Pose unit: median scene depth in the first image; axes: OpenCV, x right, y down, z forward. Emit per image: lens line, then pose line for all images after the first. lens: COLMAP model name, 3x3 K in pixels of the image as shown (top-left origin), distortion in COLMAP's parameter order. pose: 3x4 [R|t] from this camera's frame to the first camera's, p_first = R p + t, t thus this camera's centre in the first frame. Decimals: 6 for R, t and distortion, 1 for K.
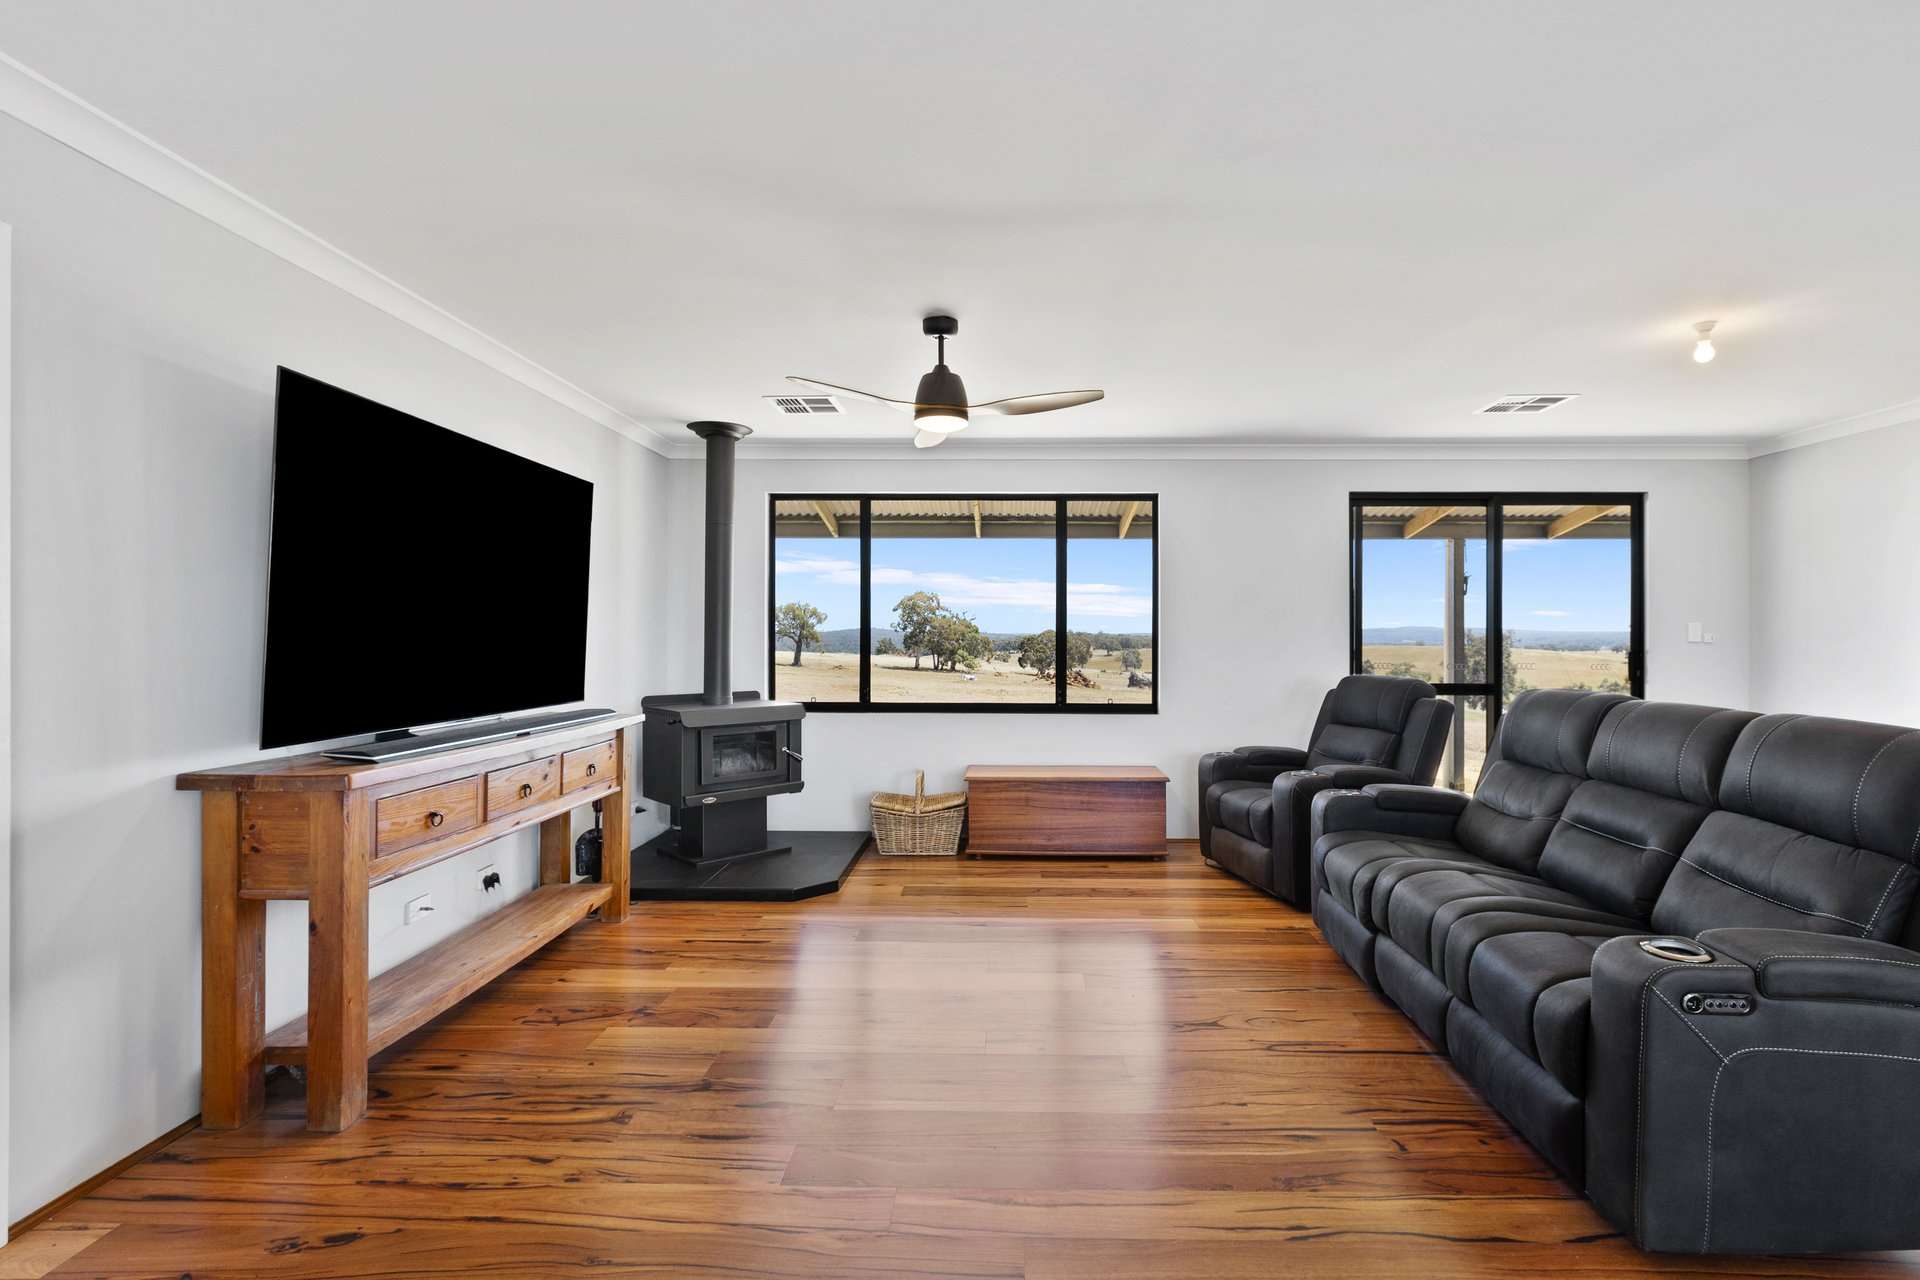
lens RADIAL K [[883.6, 0, 1012.6], [0, 883.6, 626.3], [0, 0, 1]] dist [-0.000158, 0.000649]
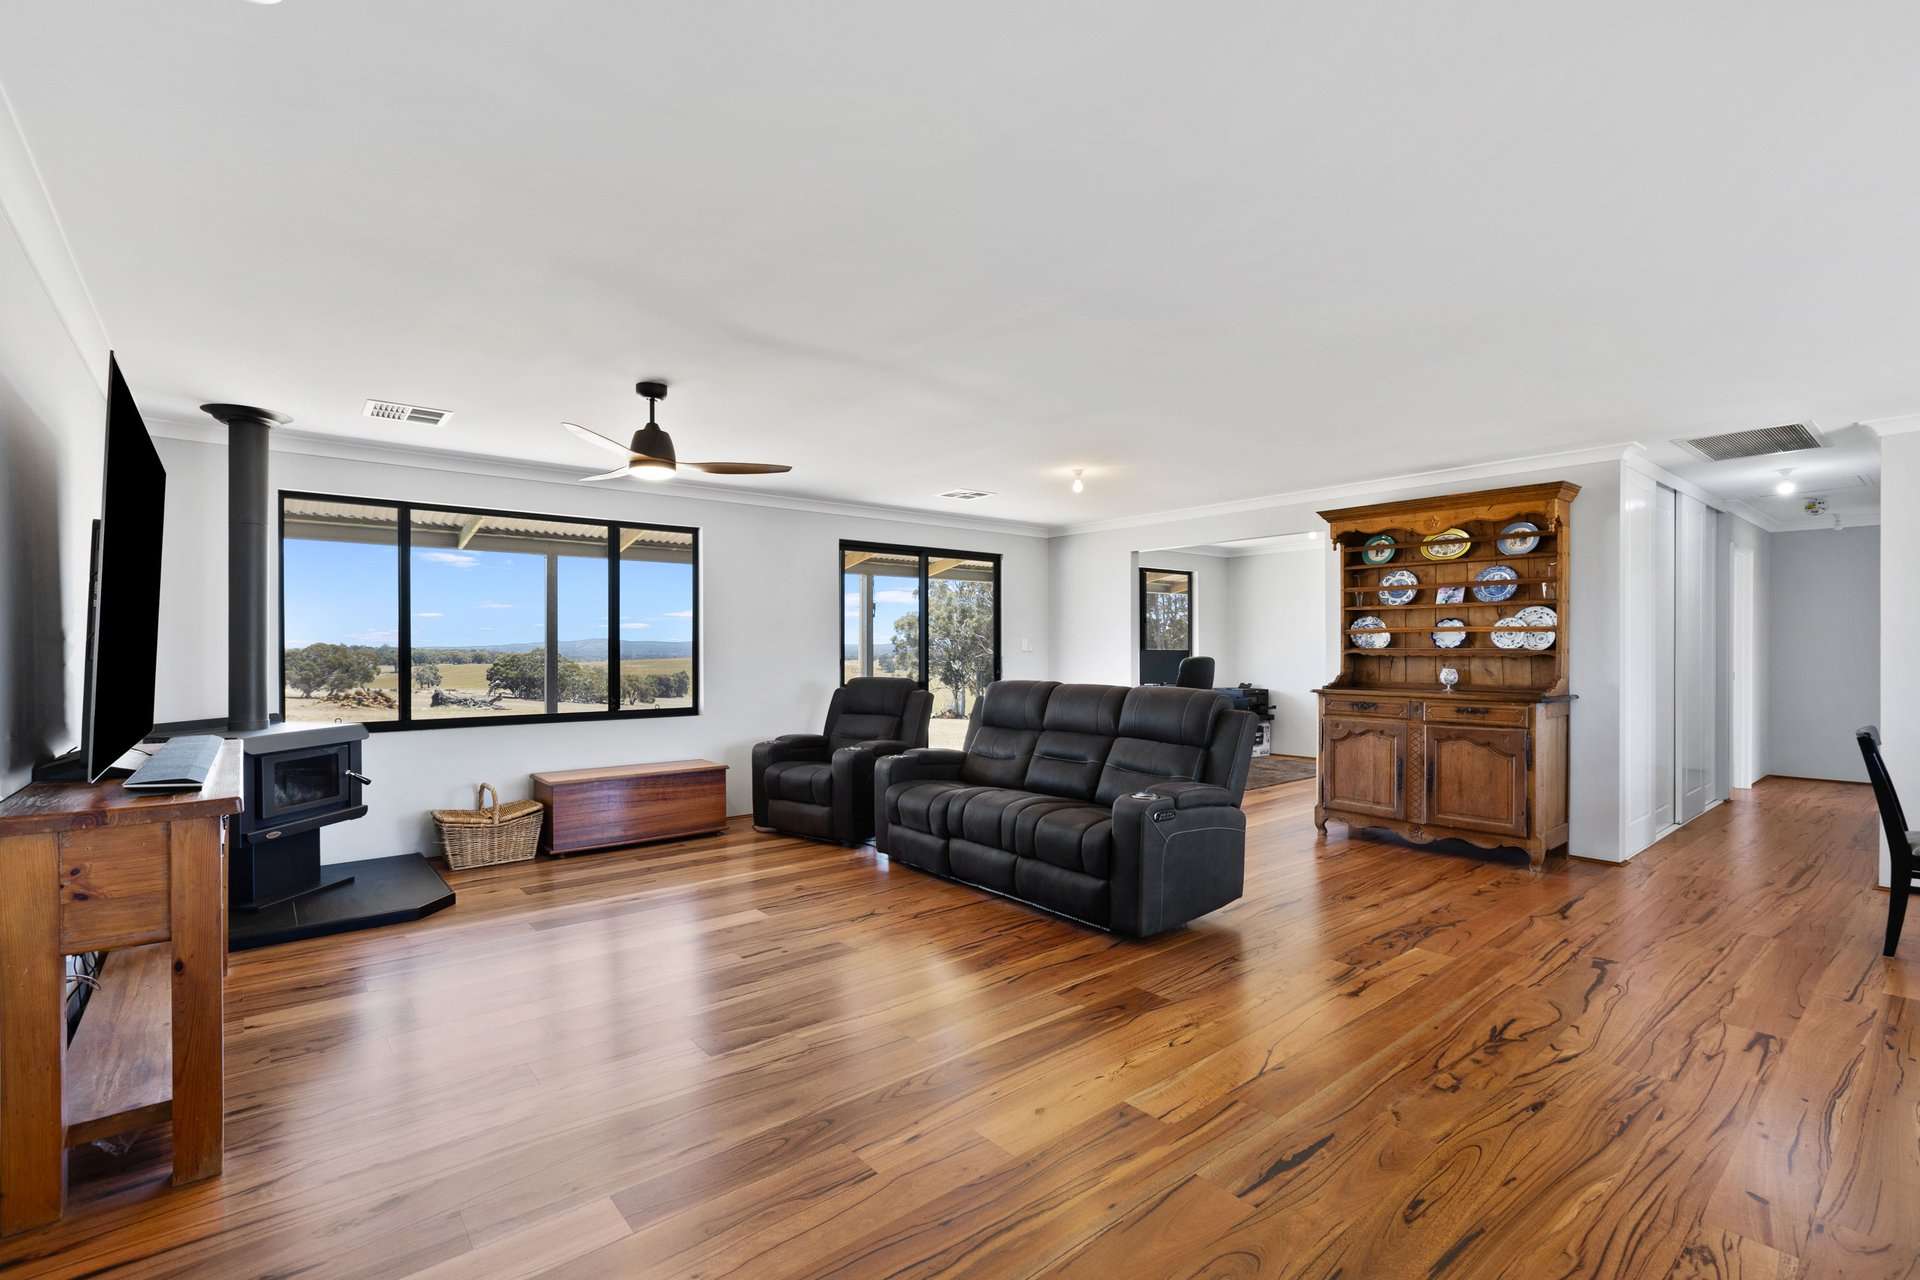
lens RADIAL K [[853.7, 0, 960.0], [0, 853.7, 640.0], [0, 0, 1]] dist [-0.000147, 0.000921]
pose [[0.761037, 0.001807, 0.648705, -0.360763], [-0.003269, 0.999994, 0.001050, -0.003434], [-0.648700, -0.002920, 0.761039, -0.104558]]
